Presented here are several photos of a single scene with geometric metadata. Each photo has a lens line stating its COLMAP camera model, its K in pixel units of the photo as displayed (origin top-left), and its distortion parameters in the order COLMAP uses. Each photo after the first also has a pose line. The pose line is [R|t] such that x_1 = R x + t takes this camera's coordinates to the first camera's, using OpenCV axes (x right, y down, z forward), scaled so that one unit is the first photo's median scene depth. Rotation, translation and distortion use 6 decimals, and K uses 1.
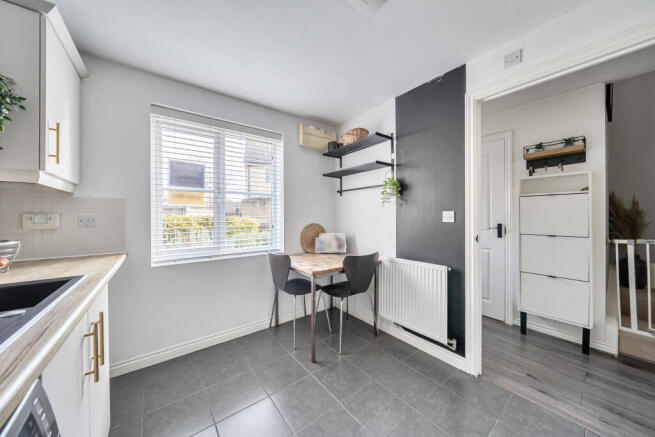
lens RADIAL K [[224.0, 0, 328.2], [0, 224.0, 214.2], [0, 0, 1]] dist [-0.018495, -0.000020]
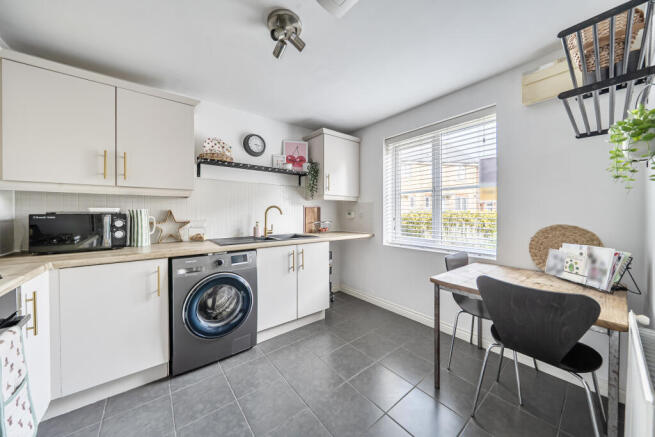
lens RADIAL K [[224.0, 0, 328.2], [0, 224.0, 214.2], [0, 0, 1]] dist [-0.018495, -0.000020]
pose [[0.007196, 0.009452, -0.999929, 0.603104], [0.007781, 0.999925, 0.009508, 0.002835], [0.999944, -0.007849, 0.007122, 0.471994]]
